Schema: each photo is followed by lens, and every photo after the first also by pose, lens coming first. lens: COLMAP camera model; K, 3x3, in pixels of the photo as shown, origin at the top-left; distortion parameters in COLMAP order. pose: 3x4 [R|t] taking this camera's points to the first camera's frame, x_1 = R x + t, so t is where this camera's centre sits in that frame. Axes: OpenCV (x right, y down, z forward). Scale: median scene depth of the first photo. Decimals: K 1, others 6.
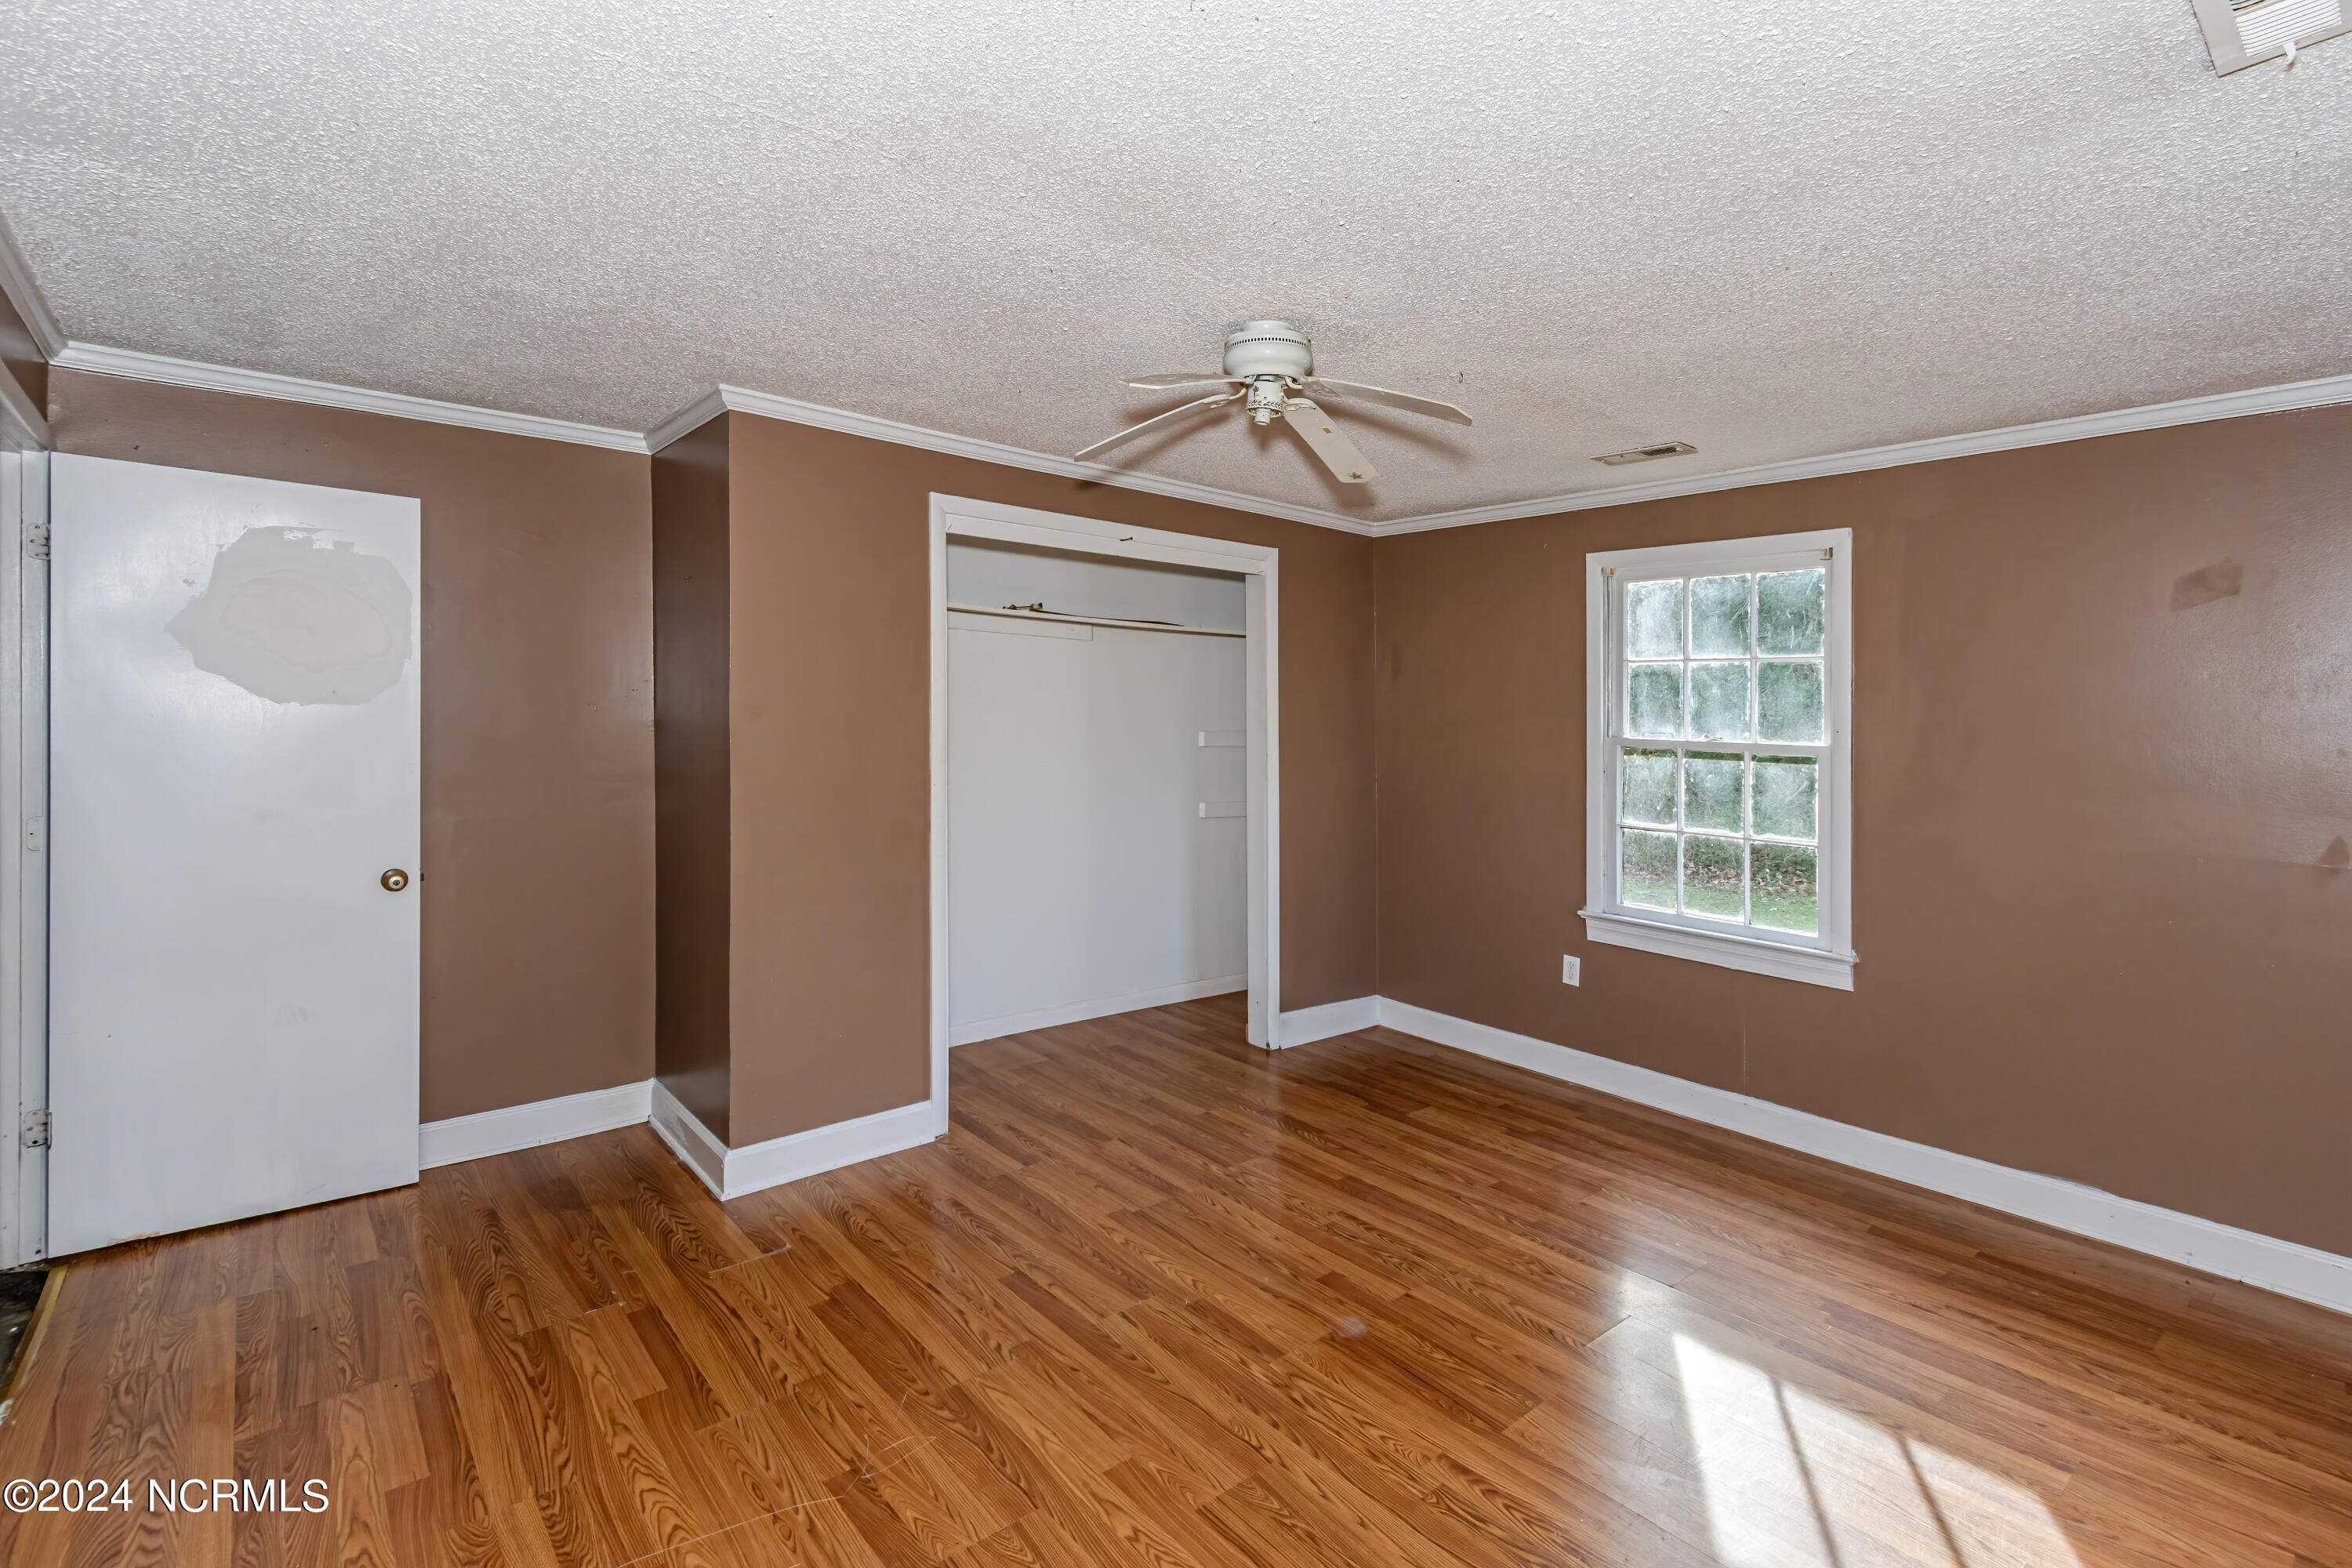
lens RADIAL K [[1100.5, 0, 1183.2], [0, 1100.5, 751.9], [0, 0, 1]] dist [-0.001545, -0.000280]
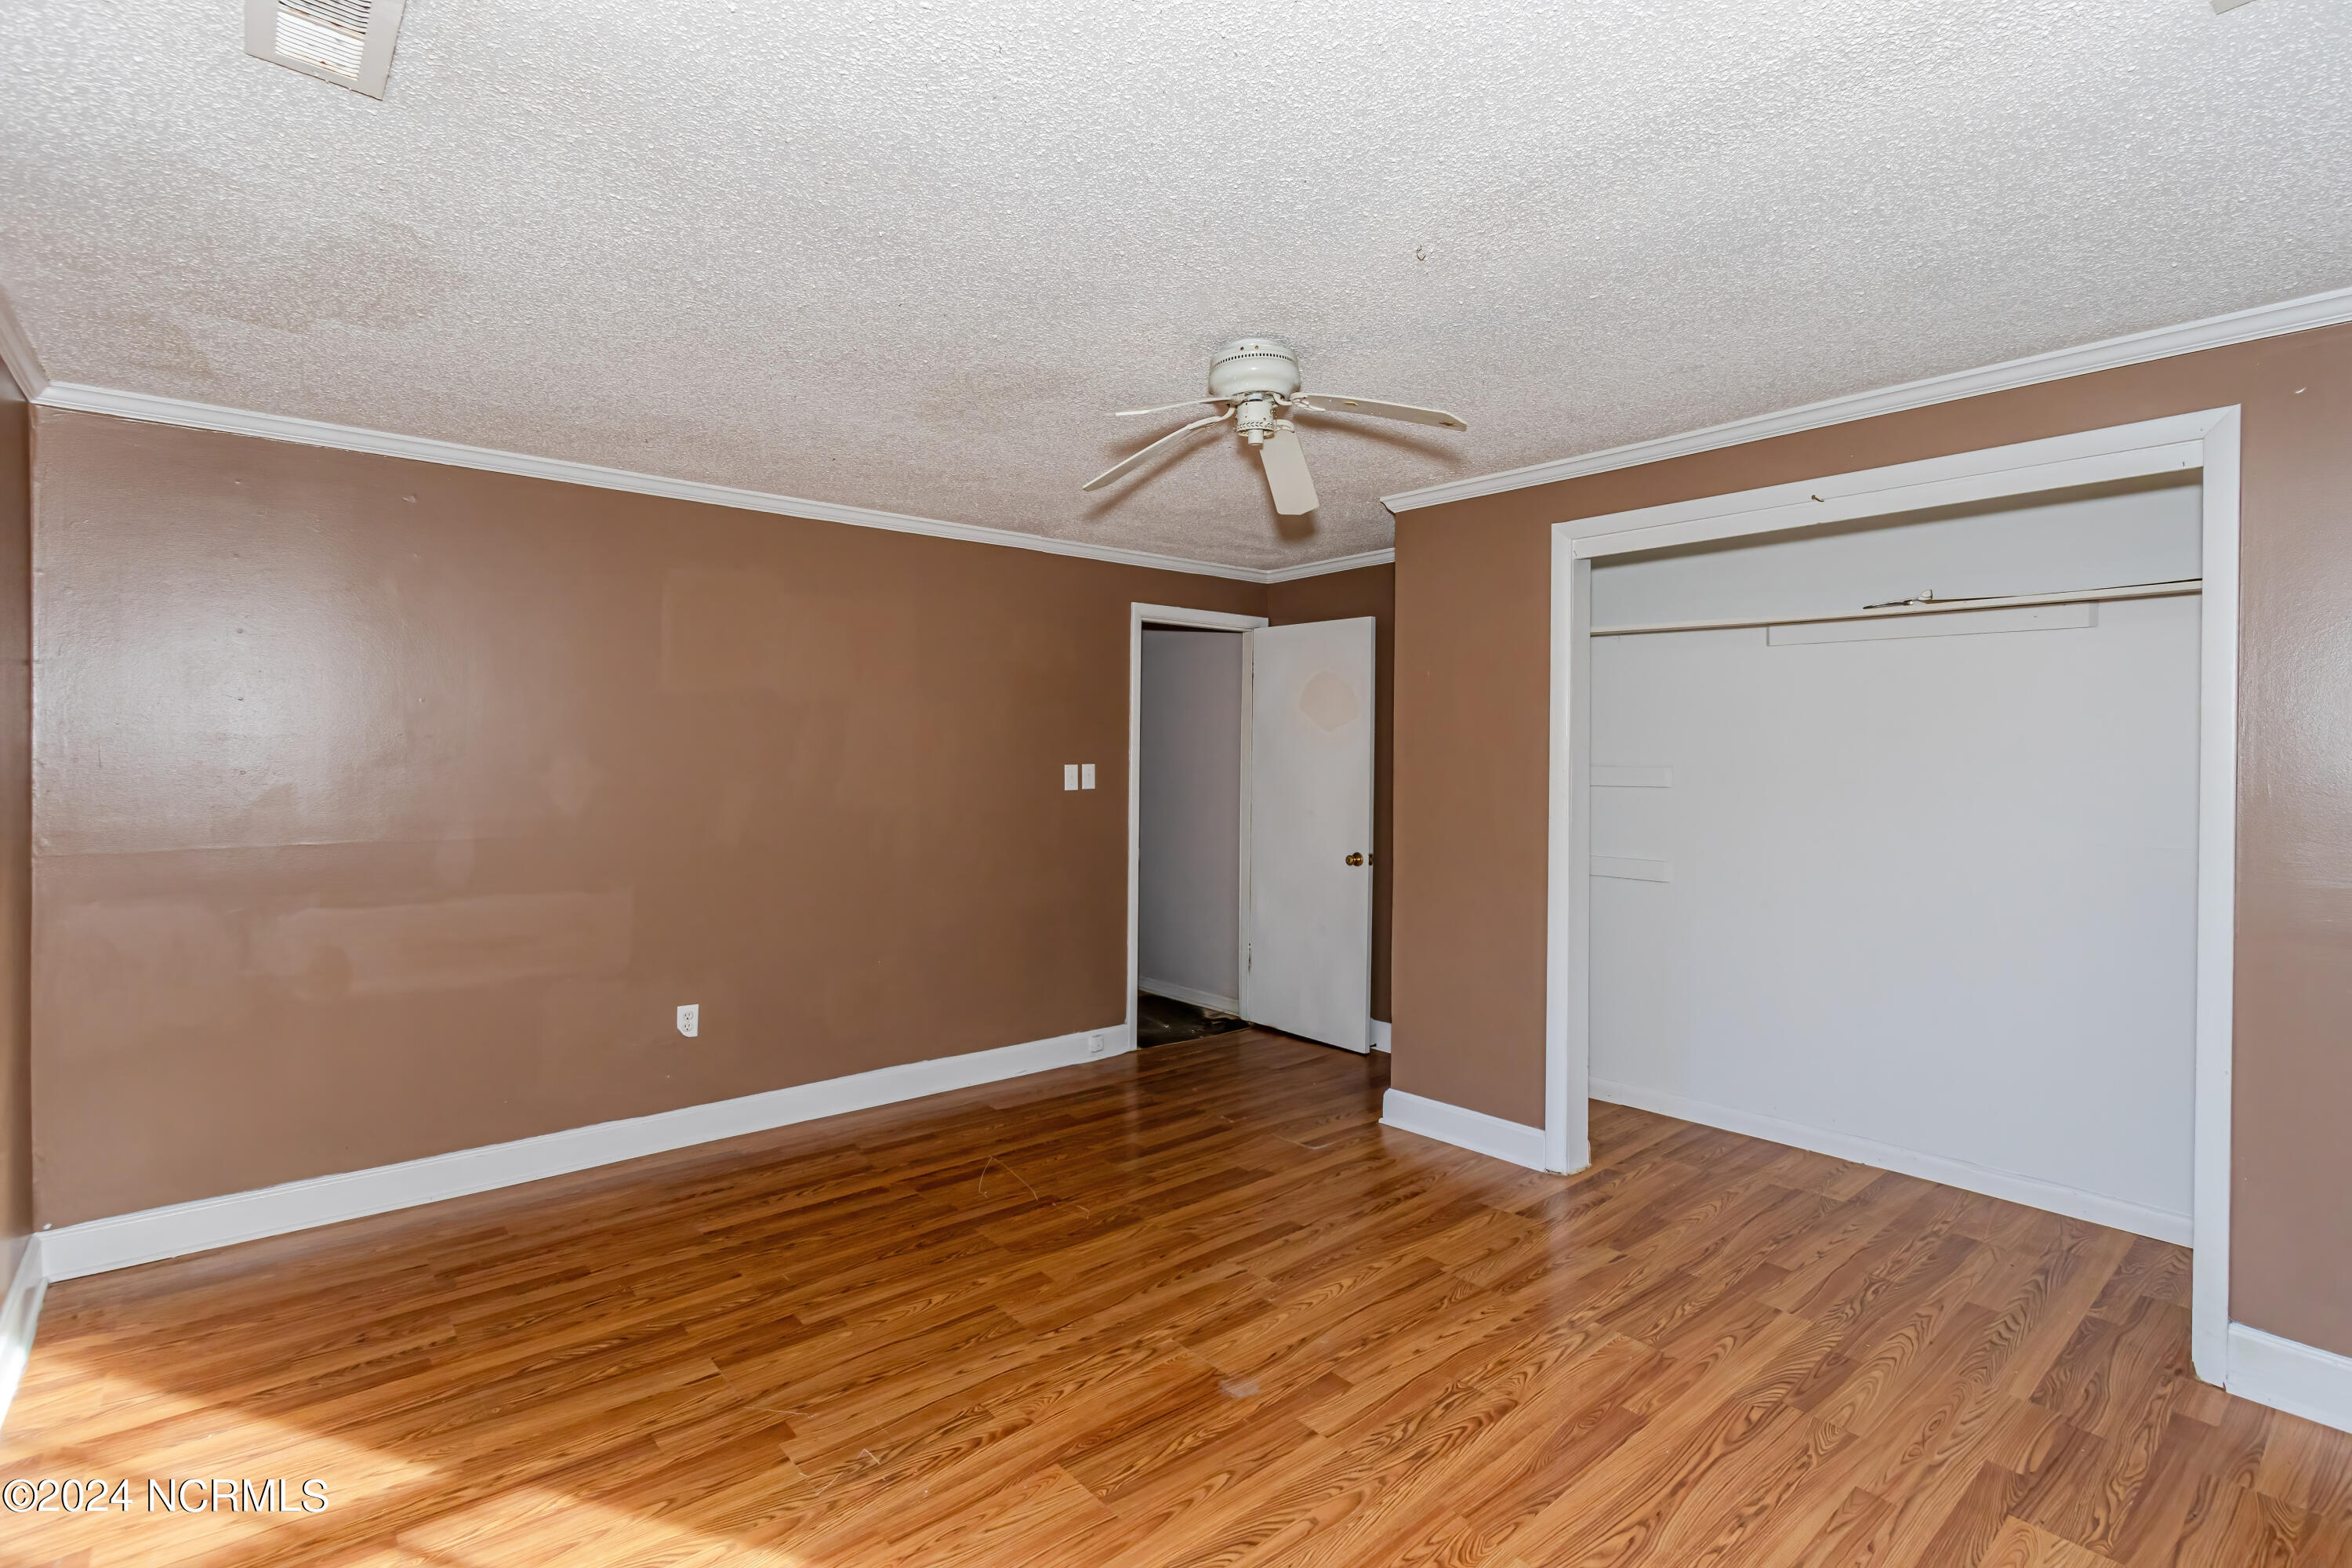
lens RADIAL K [[1077.5, 0, 1181.9], [0, 1077.5, 772.5], [0, 0, 1]] dist [0.017375, -0.000137]
pose [[0.002699, -0.000592, -0.999996, 1.019981], [-0.028487, 0.999594, -0.000669, -0.000046], [0.999591, 0.028488, 0.002681, 0.884483]]
